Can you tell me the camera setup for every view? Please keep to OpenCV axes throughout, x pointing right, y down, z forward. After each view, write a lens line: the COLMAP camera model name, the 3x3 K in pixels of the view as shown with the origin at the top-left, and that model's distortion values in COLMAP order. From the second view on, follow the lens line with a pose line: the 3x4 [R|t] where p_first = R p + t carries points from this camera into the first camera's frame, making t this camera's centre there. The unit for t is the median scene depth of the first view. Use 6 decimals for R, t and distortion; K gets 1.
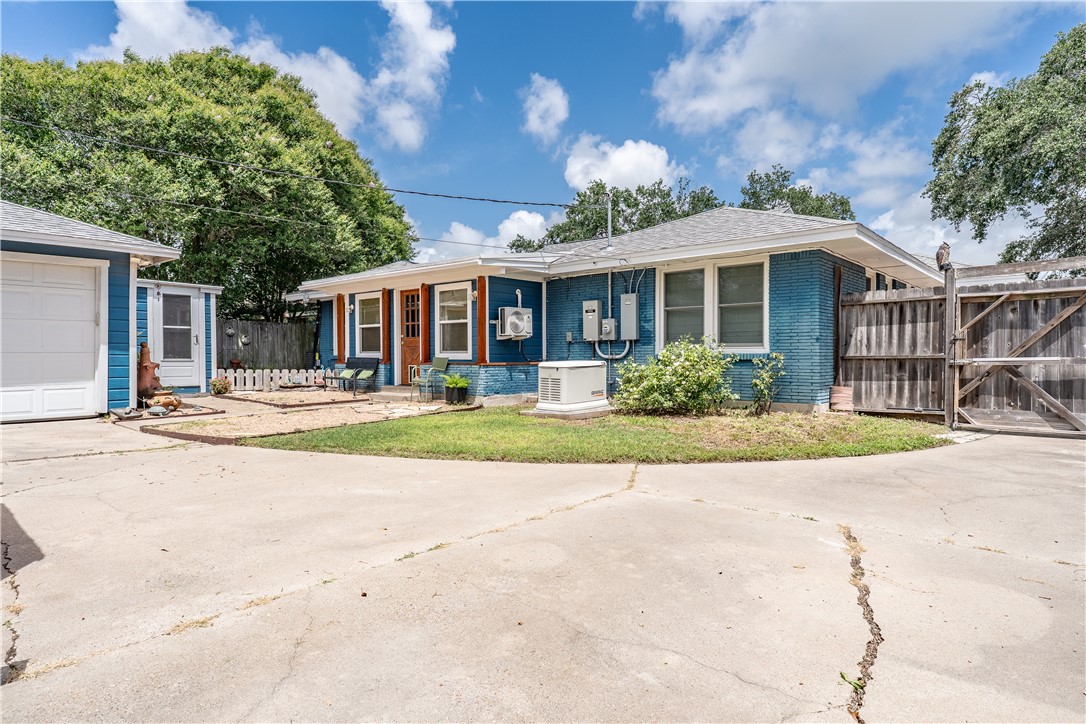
lens RADIAL K [[605.0, 0, 543.0], [0, 605.0, 362.0], [0, 0, 1]] dist [-0.000813, 0.000082]
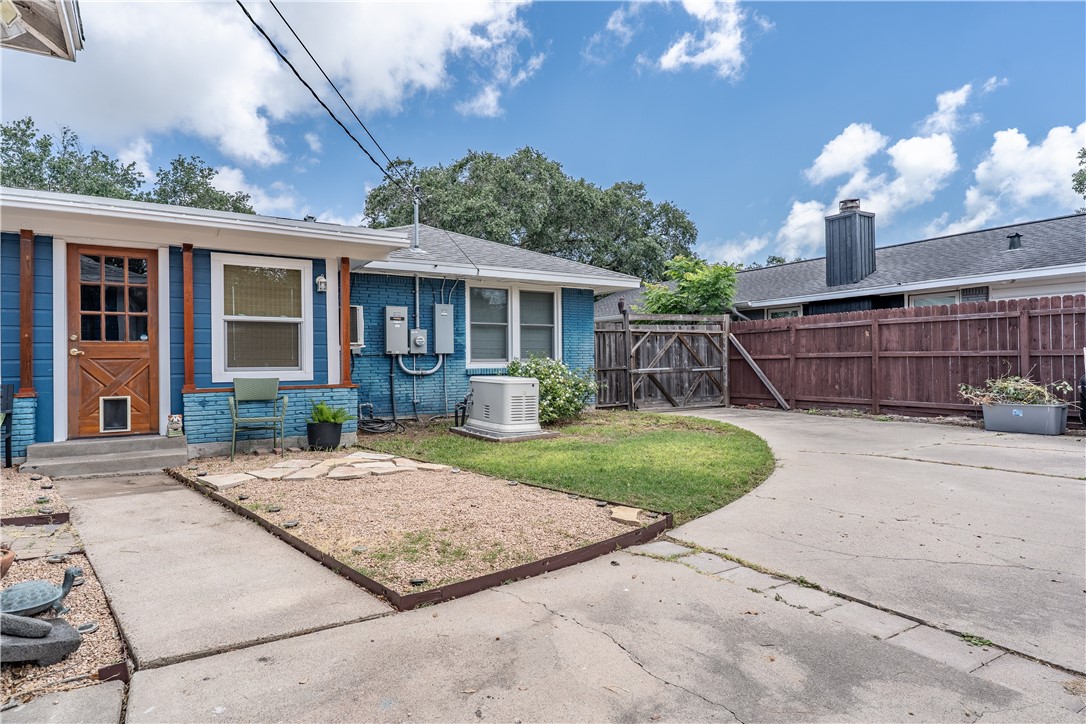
lens RADIAL K [[605.0, 0, 543.0], [0, 605.0, 362.0], [0, 0, 1]] dist [-0.000813, 0.000082]
pose [[0.268307, 0.002824, 0.963329, -0.692109], [0.025859, 0.999614, -0.010132, -0.010210], [-0.962986, 0.027629, 0.268131, 0.595187]]
